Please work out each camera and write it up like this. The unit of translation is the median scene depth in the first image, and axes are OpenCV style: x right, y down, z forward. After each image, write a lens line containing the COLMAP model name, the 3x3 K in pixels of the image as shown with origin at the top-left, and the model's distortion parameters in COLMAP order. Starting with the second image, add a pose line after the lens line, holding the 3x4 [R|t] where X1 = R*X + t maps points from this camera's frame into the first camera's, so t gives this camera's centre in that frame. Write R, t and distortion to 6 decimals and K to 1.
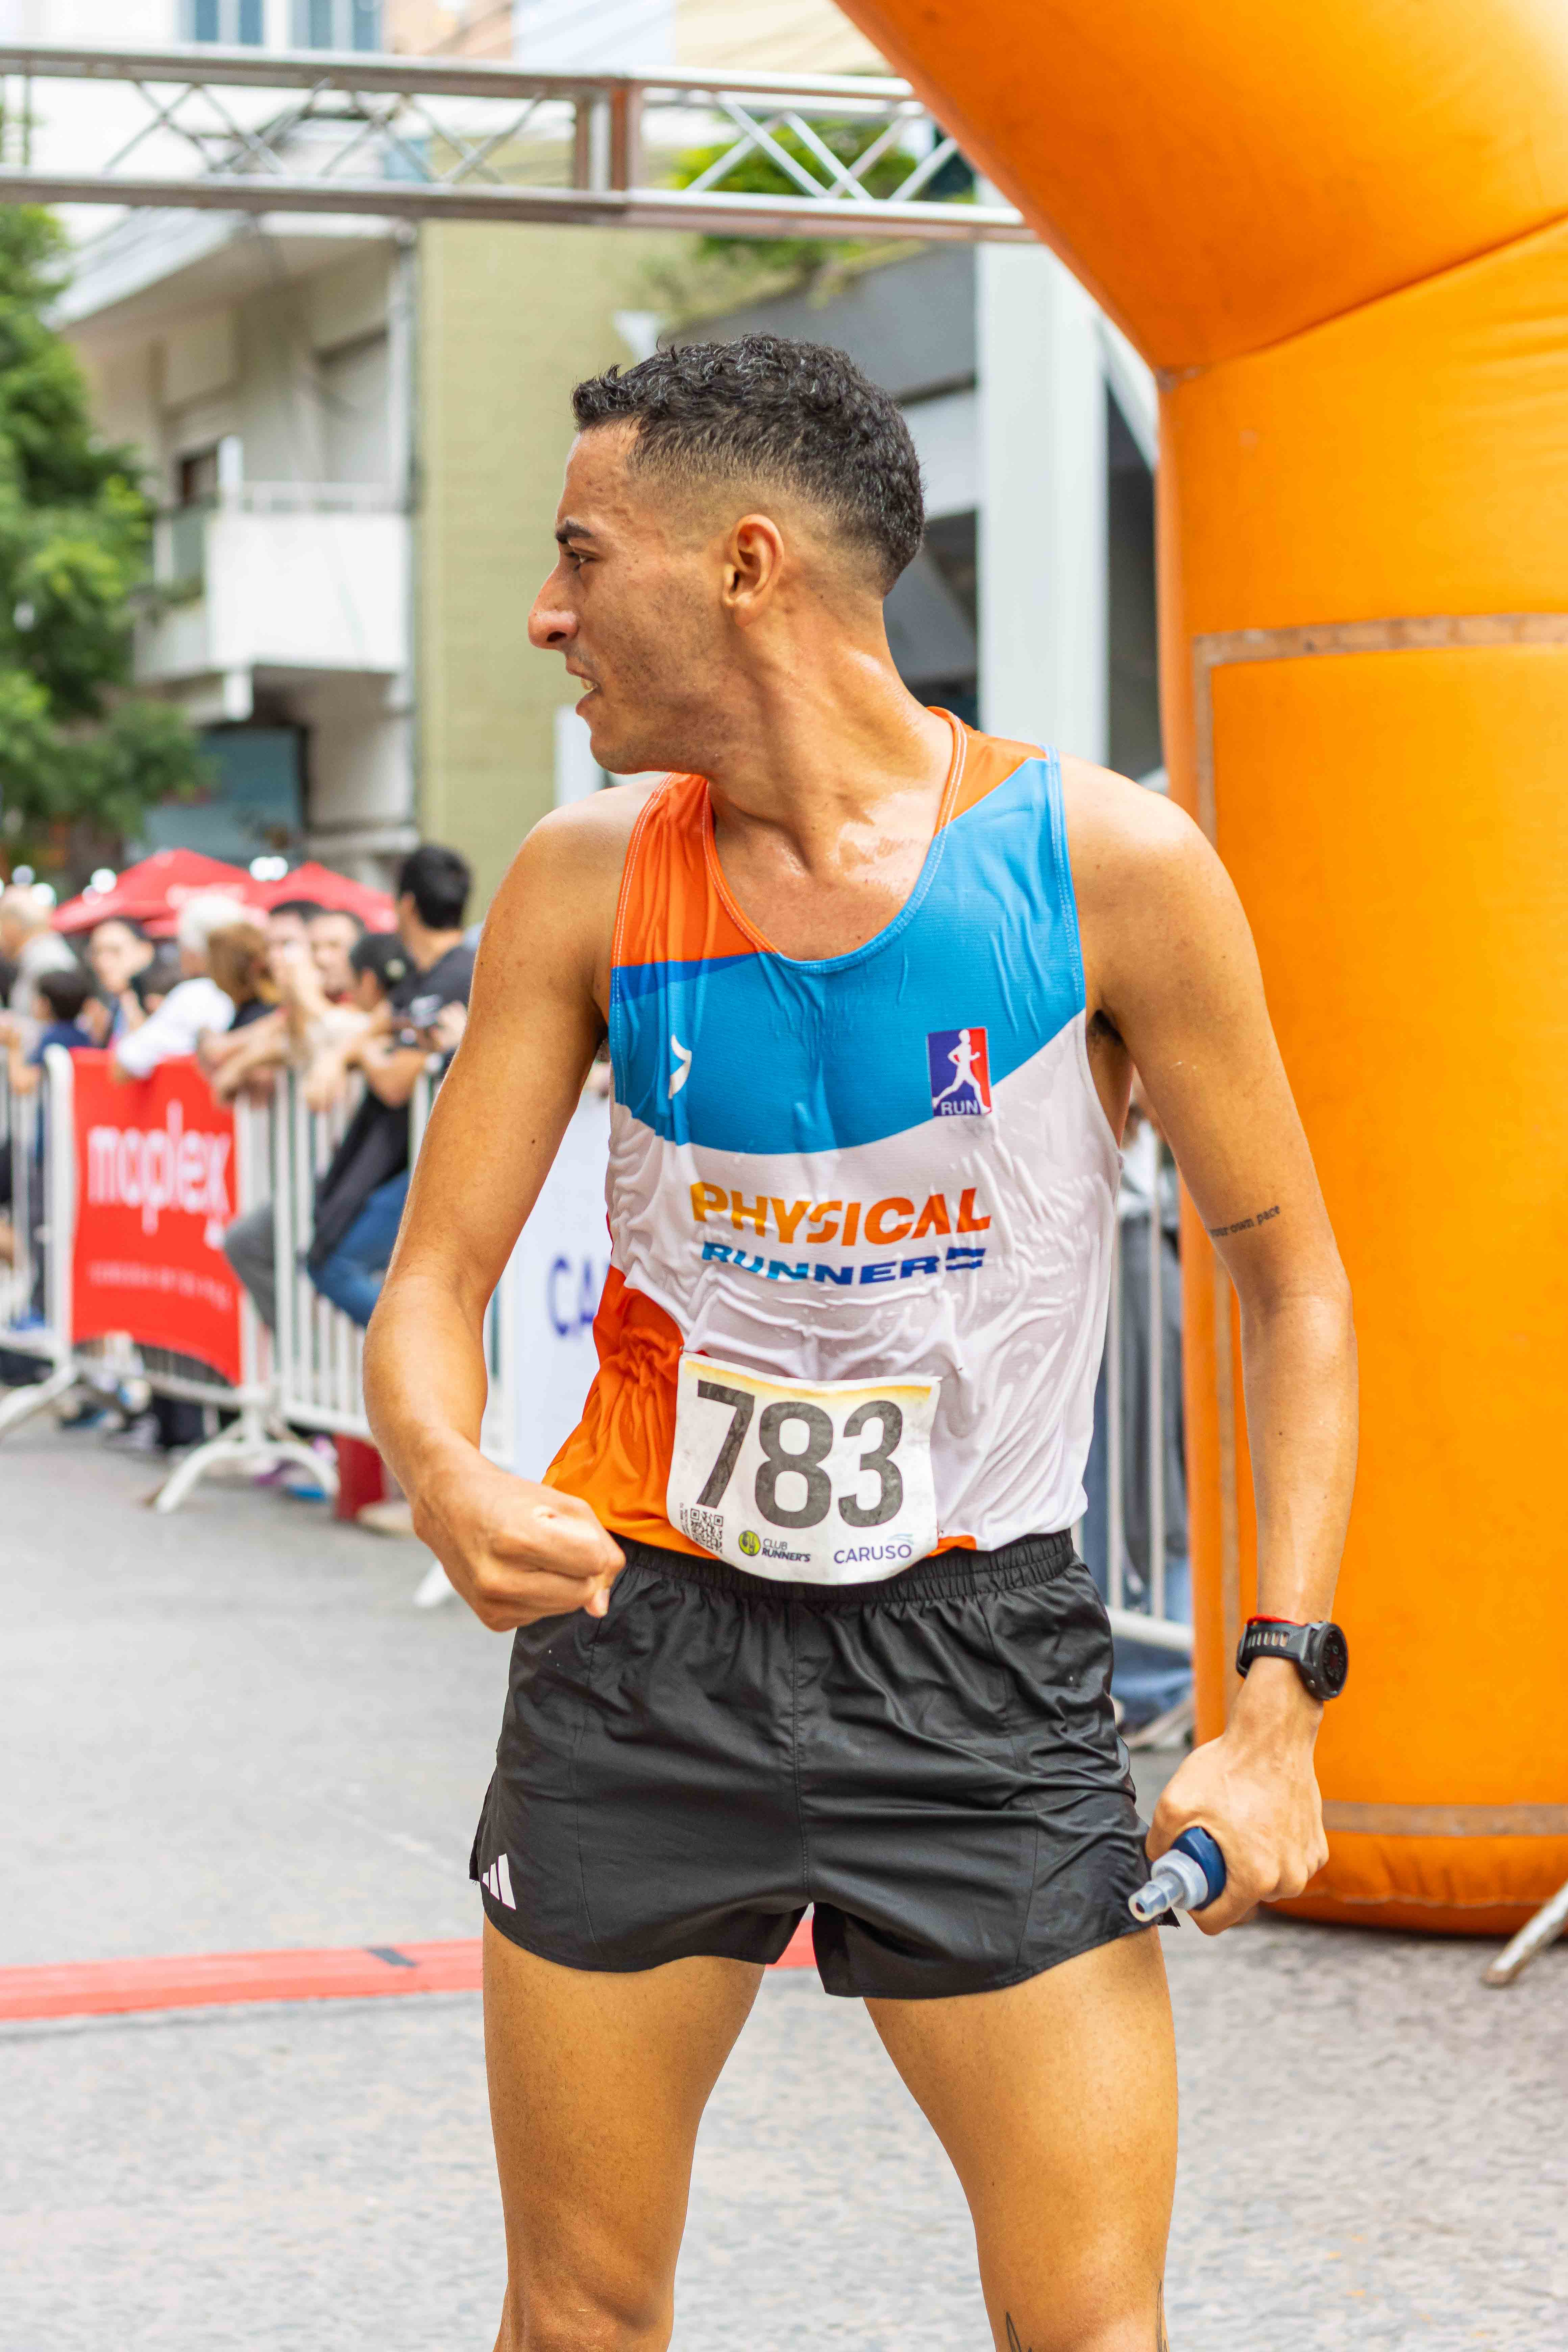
lens RADIAL K [[5507.0, 0, 784.0], [0, 5507.0, 1176.0], [0, 0, 1]] dist [-0.082342, -0.254395]
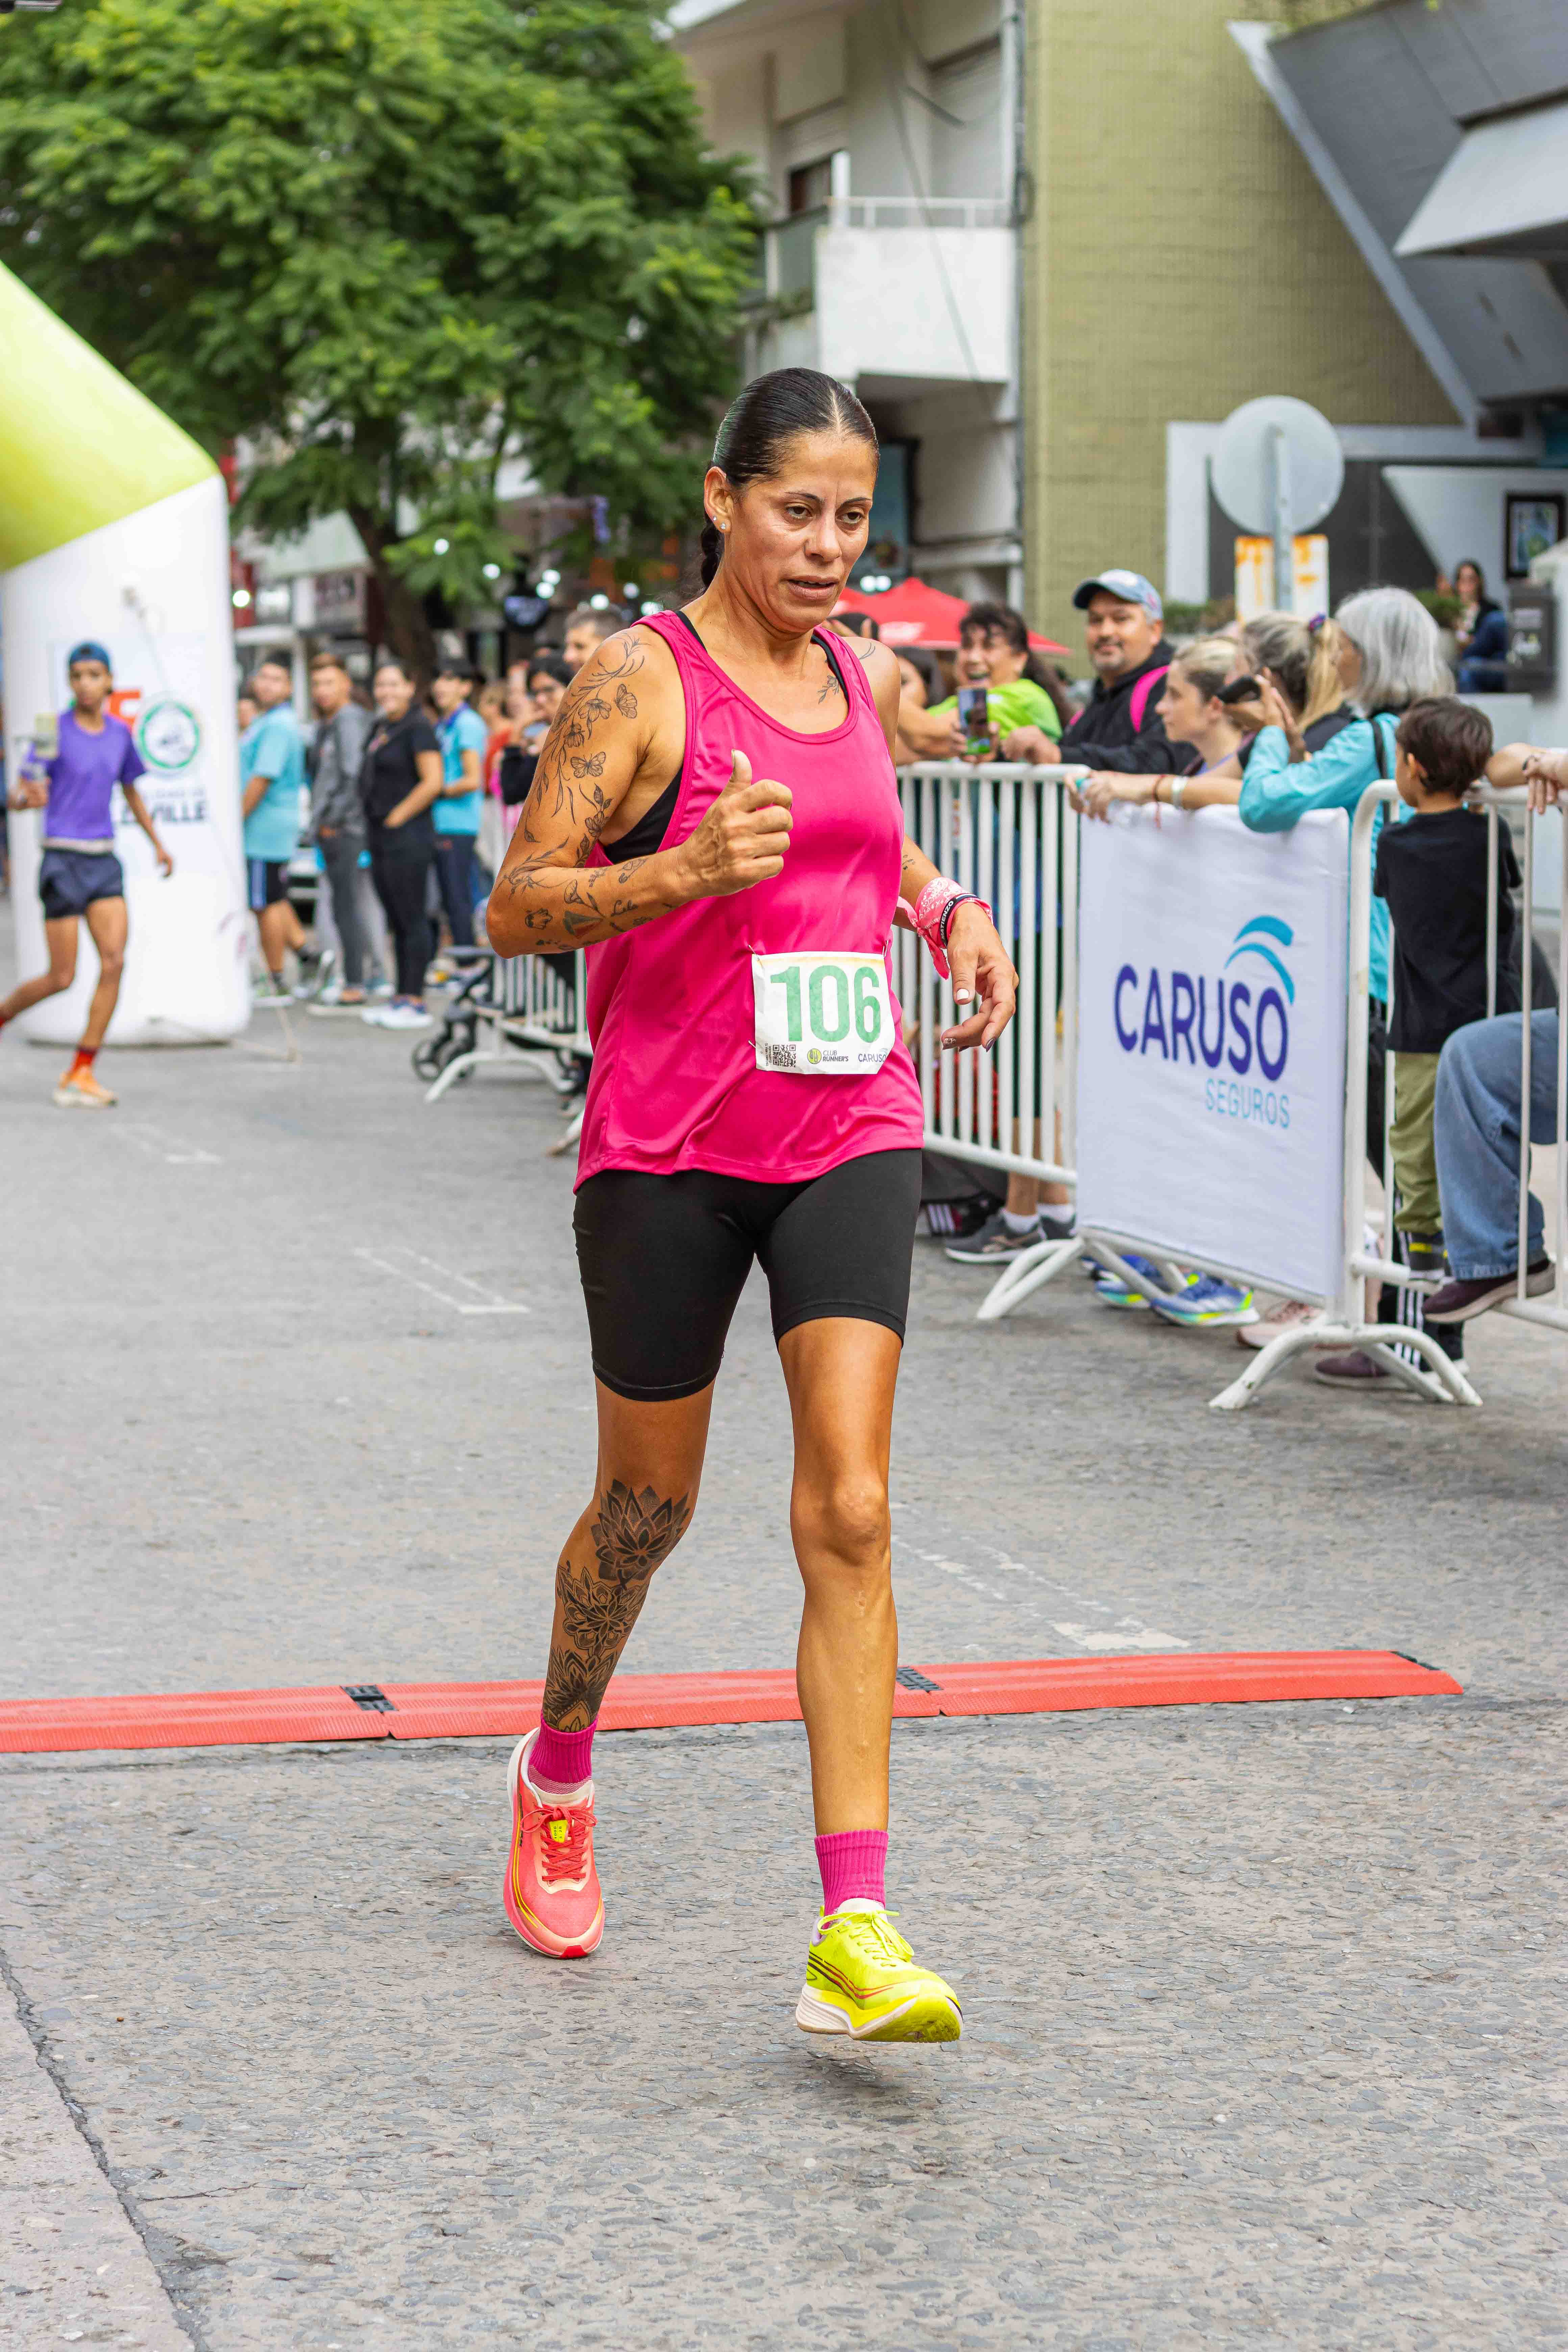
lens RADIAL K [[5480.2, 0, 784.0], [0, 5480.2, 1176.0], [0, 0, 1]] dist [-0.083143, -0.404351]
pose [[0.993604, 0.014438, -0.111997, 0.014996], [-0.008691, 0.998628, 0.051630, 0.003161], [0.112589, -0.050326, 0.992366, 0.039799]]
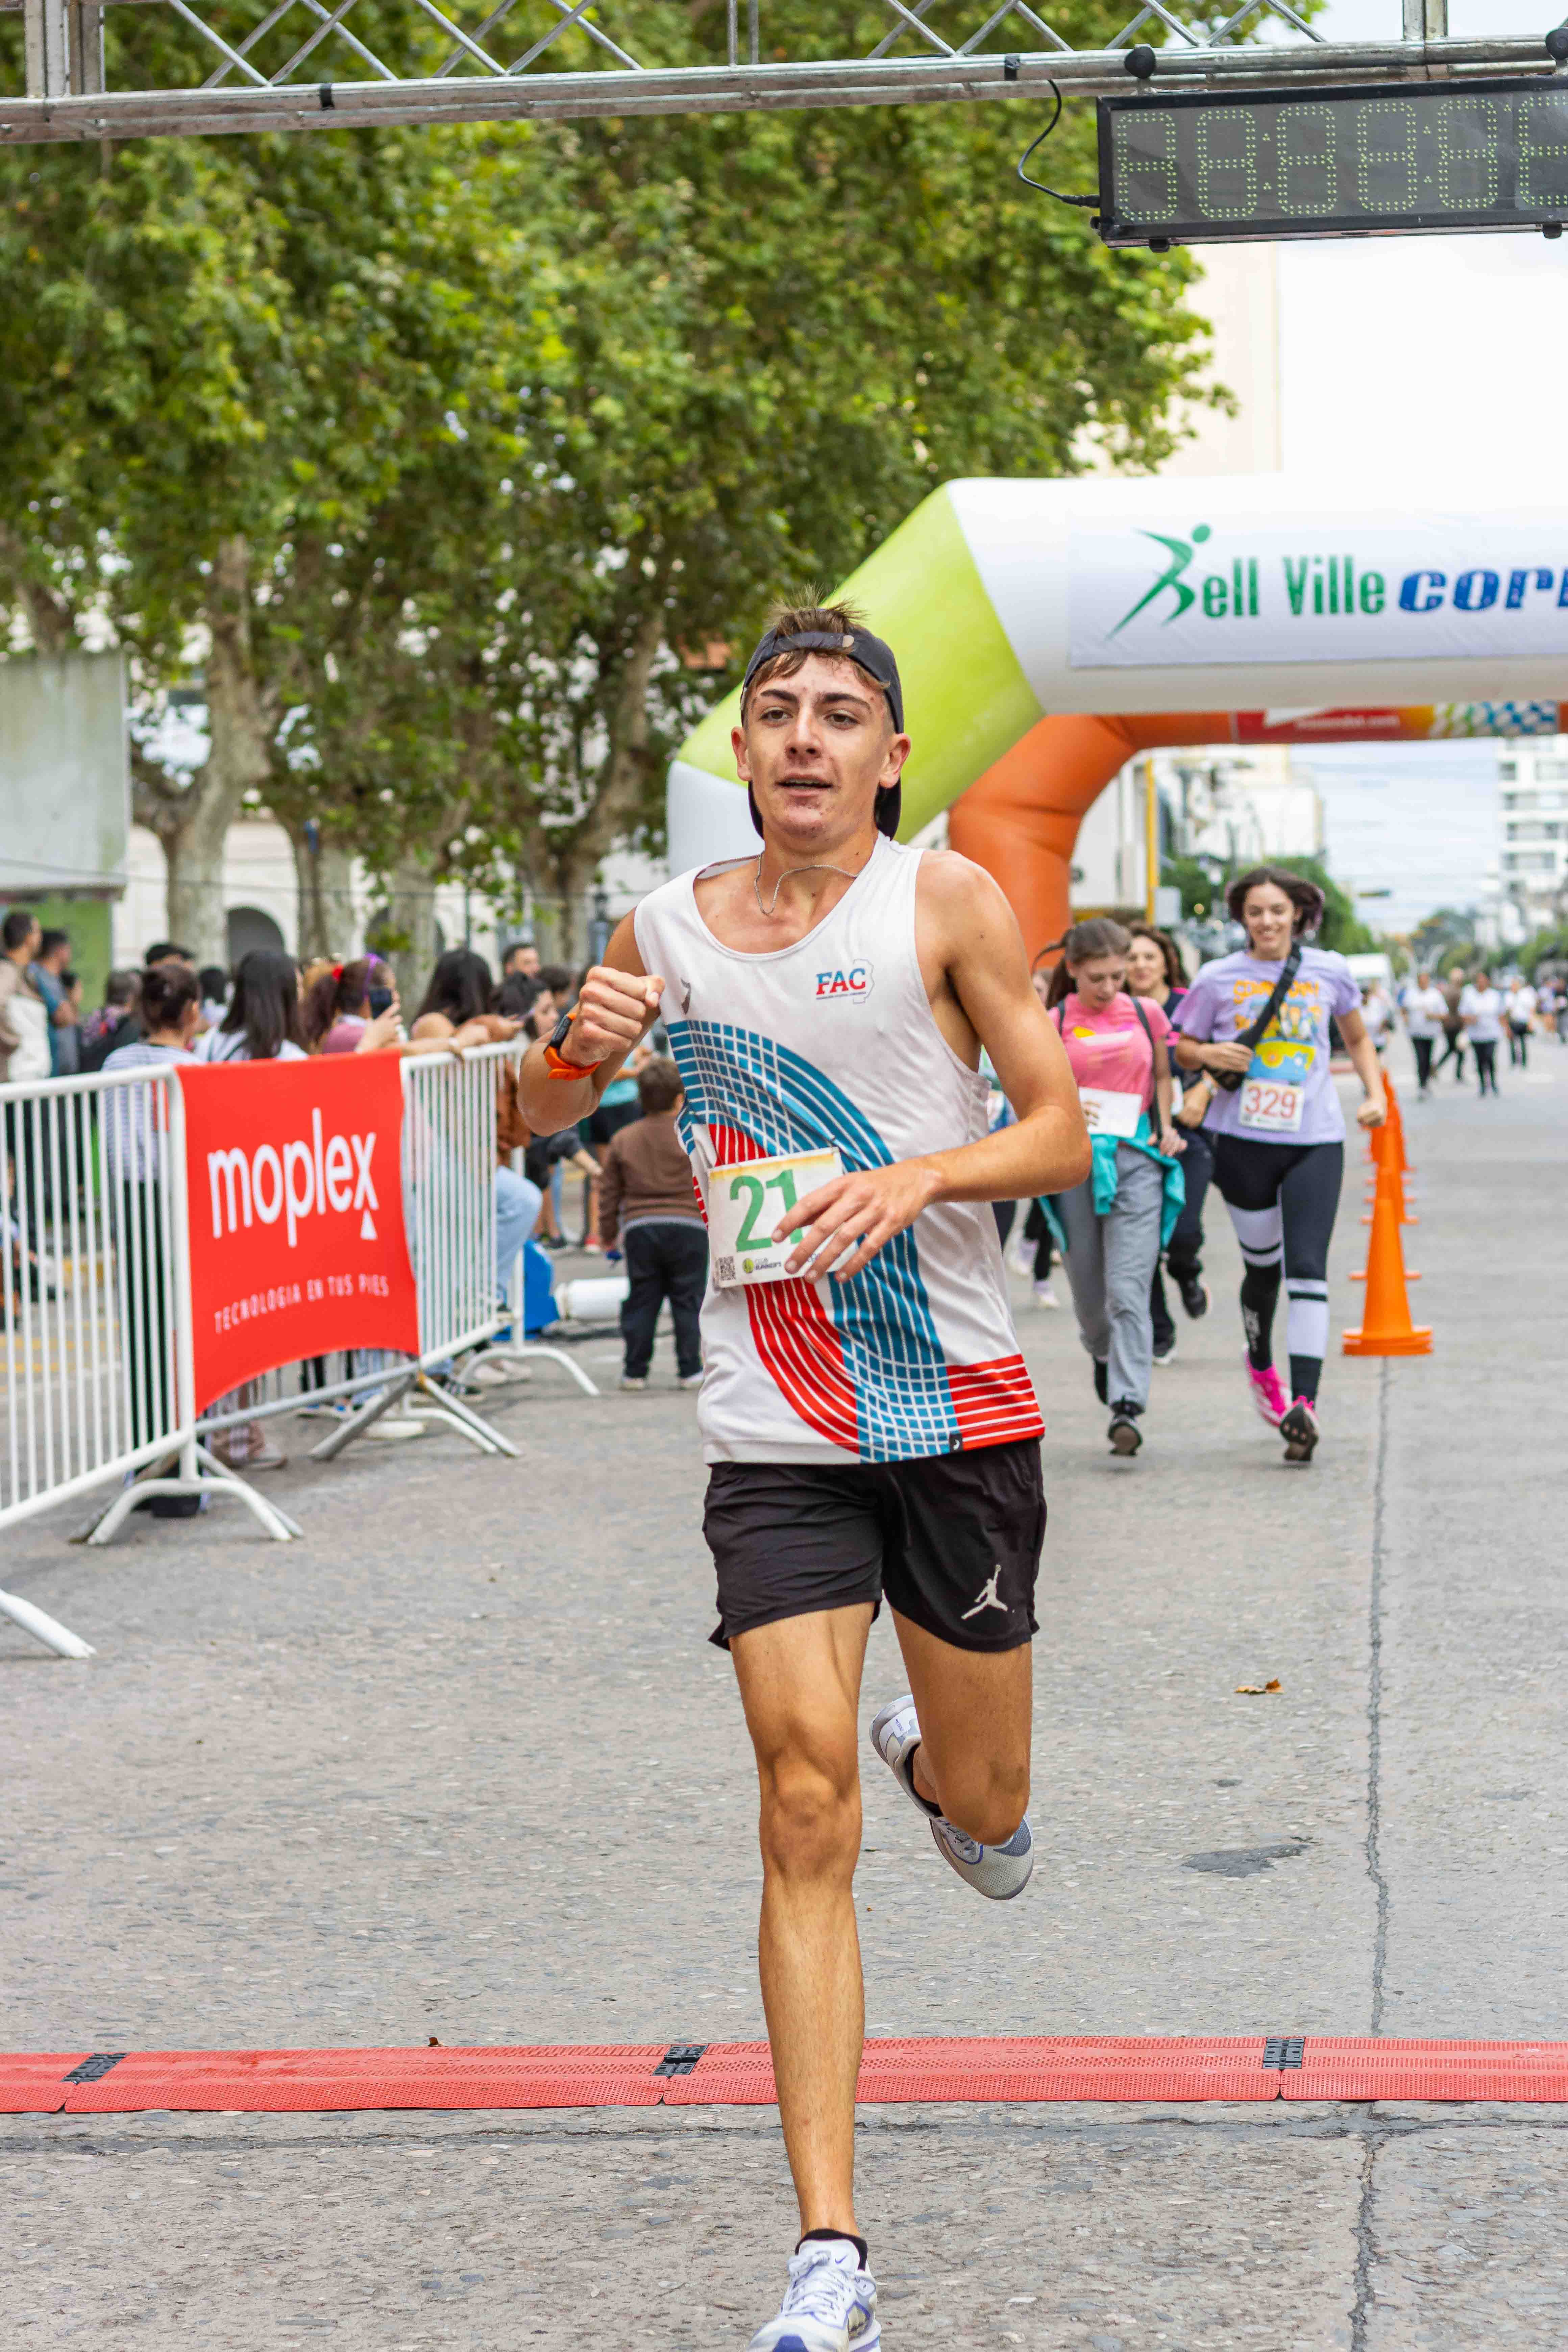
lens RADIAL K [[5480.2, 0, 784.0], [0, 5480.2, 1176.0], [0, 0, 1]] dist [-0.083143, -0.404351]
pose [[0.886230, 0.003114, -0.463234, 0.083654], [-0.000032, 0.999978, 0.006662, -0.001403], [0.463245, -0.005889, 0.886211, 0.134483]]
